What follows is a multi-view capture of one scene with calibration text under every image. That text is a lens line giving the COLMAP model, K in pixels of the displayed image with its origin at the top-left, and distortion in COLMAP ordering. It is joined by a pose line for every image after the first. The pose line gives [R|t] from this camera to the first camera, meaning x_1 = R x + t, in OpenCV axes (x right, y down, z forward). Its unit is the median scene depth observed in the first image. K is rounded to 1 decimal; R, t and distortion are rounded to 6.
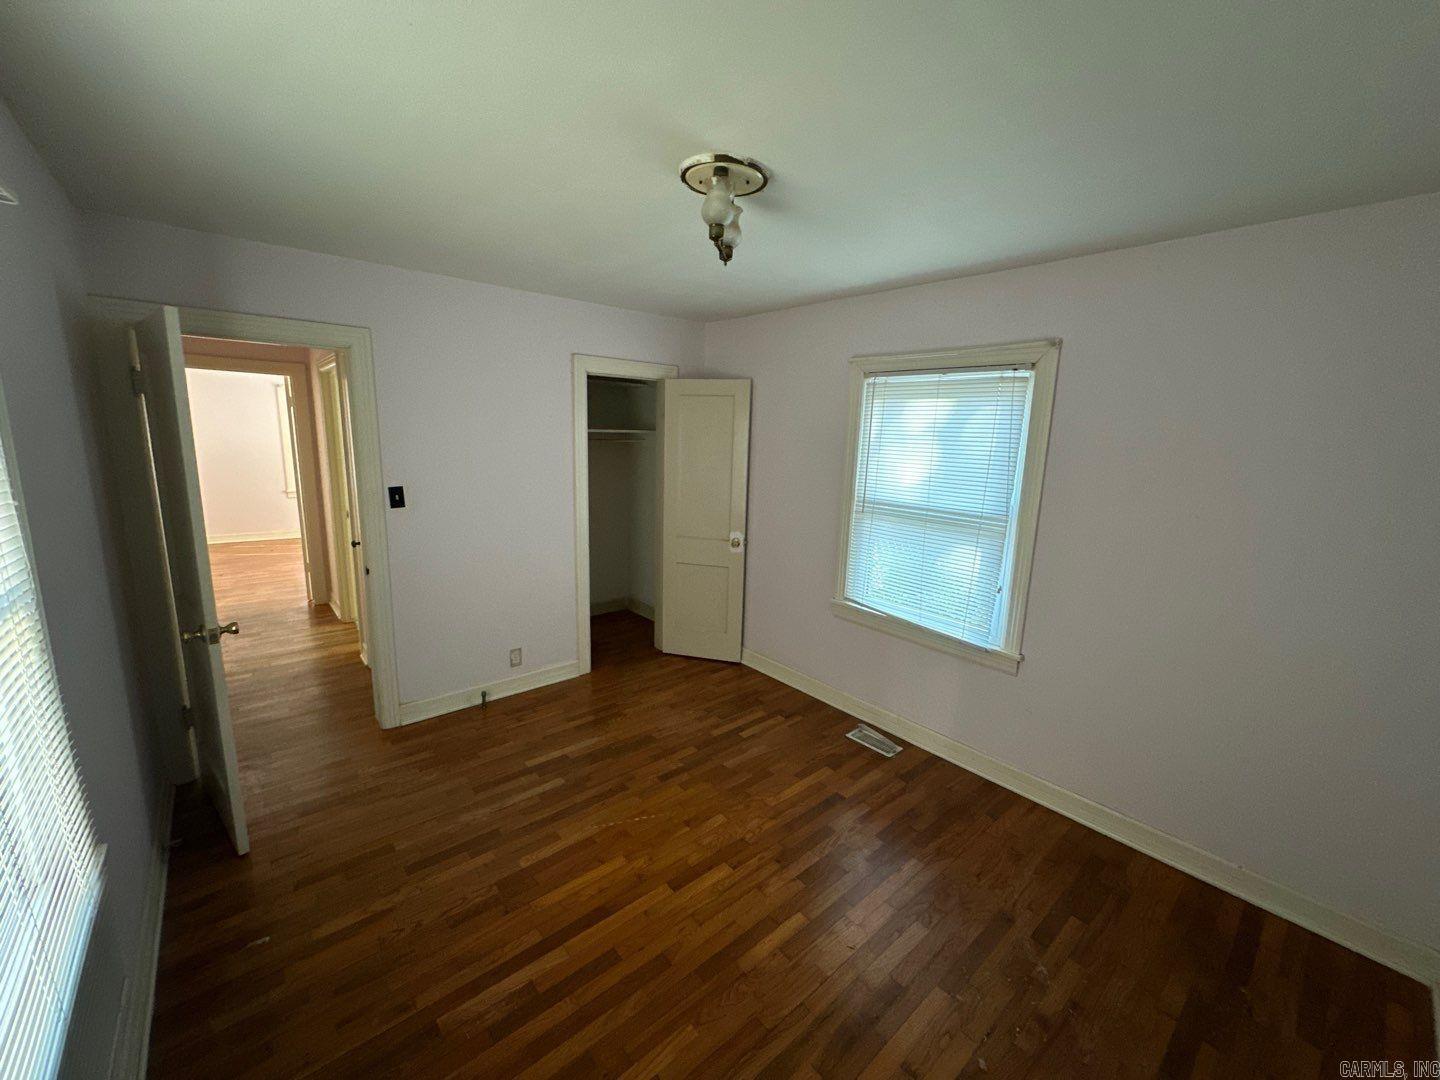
lens RADIAL K [[575.3, 0, 719.5], [0, 575.3, 538.3], [0, 0, 1]] dist [0.010297, 0.000498]
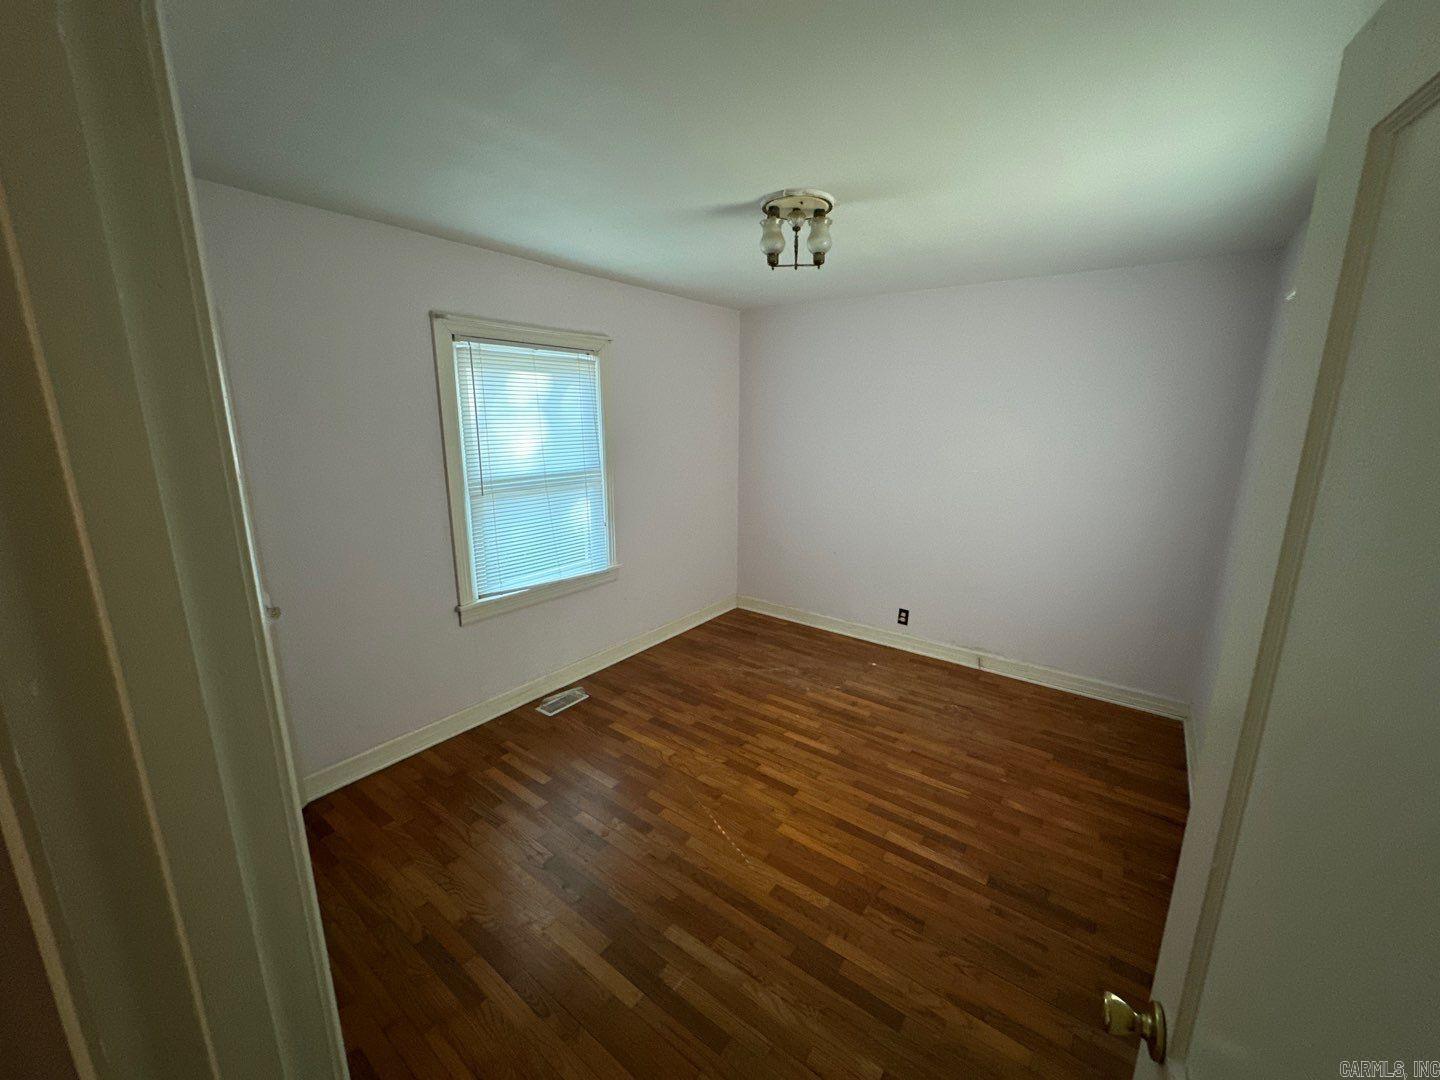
lens RADIAL K [[575.3, 0, 719.0], [0, 575.3, 538.8], [0, 0, 1]] dist [0.010297, 0.000498]
pose [[-0.208280, -0.242710, 0.947476, -0.839352], [0.170073, 0.944976, 0.279456, -0.204120], [-0.963169, 0.219345, -0.155542, 0.969436]]
